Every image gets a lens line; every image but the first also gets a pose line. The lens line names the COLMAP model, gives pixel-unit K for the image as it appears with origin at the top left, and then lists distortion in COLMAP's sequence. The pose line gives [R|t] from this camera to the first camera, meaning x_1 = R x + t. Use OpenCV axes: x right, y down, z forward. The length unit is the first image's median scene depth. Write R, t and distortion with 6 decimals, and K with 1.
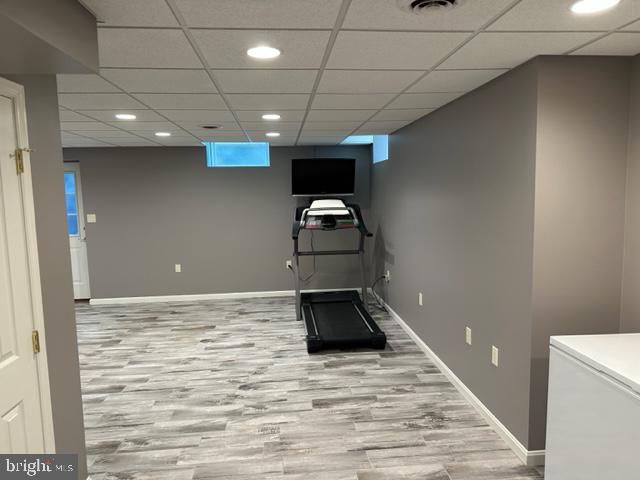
lens RADIAL K [[444.4, 0, 318.3], [0, 444.4, 244.2], [0, 0, 1]] dist [0.057699, -0.070892]
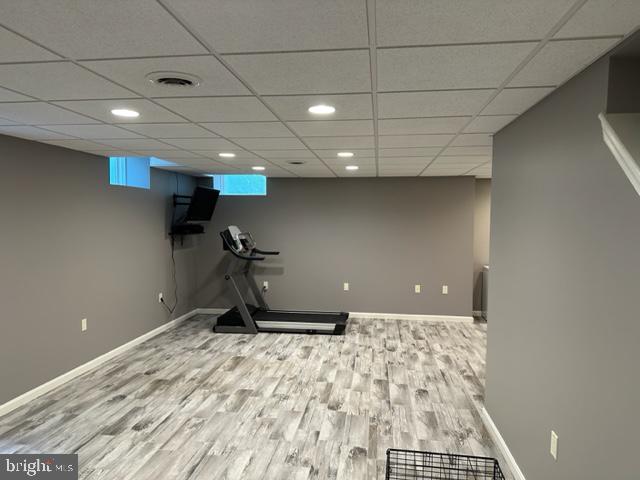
lens RADIAL K [[444.4, 0, 316.7], [0, 444.4, 239.2], [0, 0, 1]] dist [0.057699, -0.070892]
pose [[0.238423, -0.024680, 0.970848, -1.223295], [0.113806, 0.993499, -0.002693, -0.048347], [-0.964470, 0.111130, 0.239682, 0.635704]]
